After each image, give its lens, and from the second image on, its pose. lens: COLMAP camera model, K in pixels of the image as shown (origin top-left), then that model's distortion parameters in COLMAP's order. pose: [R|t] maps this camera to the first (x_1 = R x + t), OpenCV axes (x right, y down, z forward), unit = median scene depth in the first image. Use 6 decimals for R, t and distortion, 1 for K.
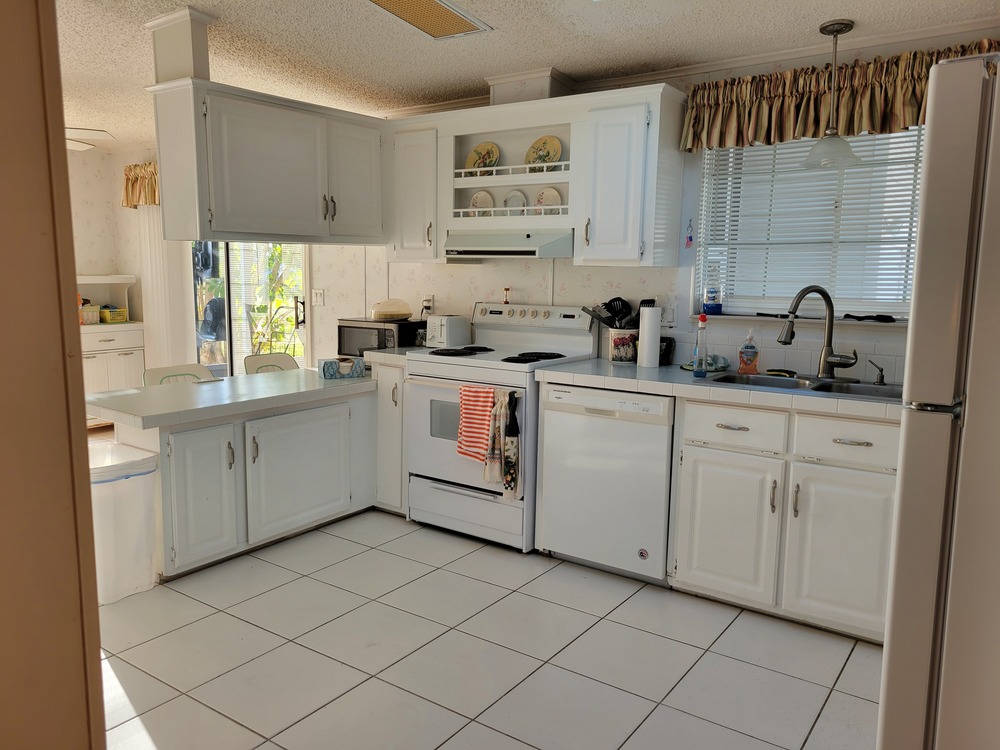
lens RADIAL K [[750.1, 0, 495.0], [0, 750.1, 377.3], [0, 0, 1]] dist [0.055238, -0.036647]
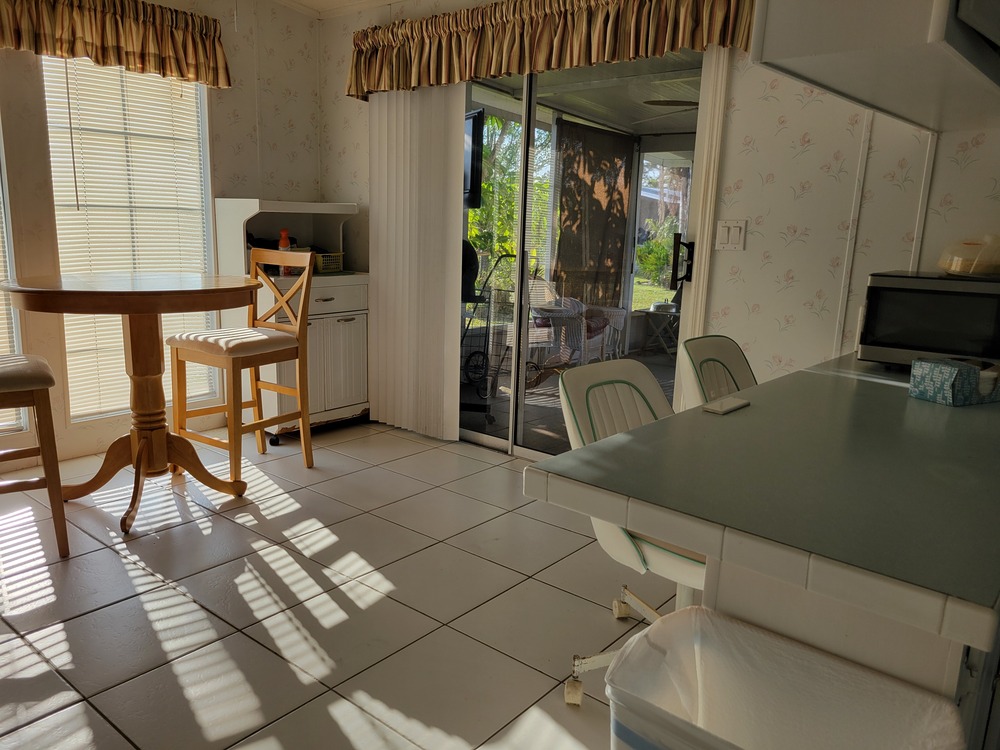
lens RADIAL K [[750.1, 0, 495.0], [0, 750.1, 377.3], [0, 0, 1]] dist [0.055238, -0.036647]
pose [[0.996725, 0.029713, -0.075215, -0.474018], [-0.025207, 0.997870, 0.060168, -0.036679], [0.076843, -0.058075, 0.995350, 0.528583]]
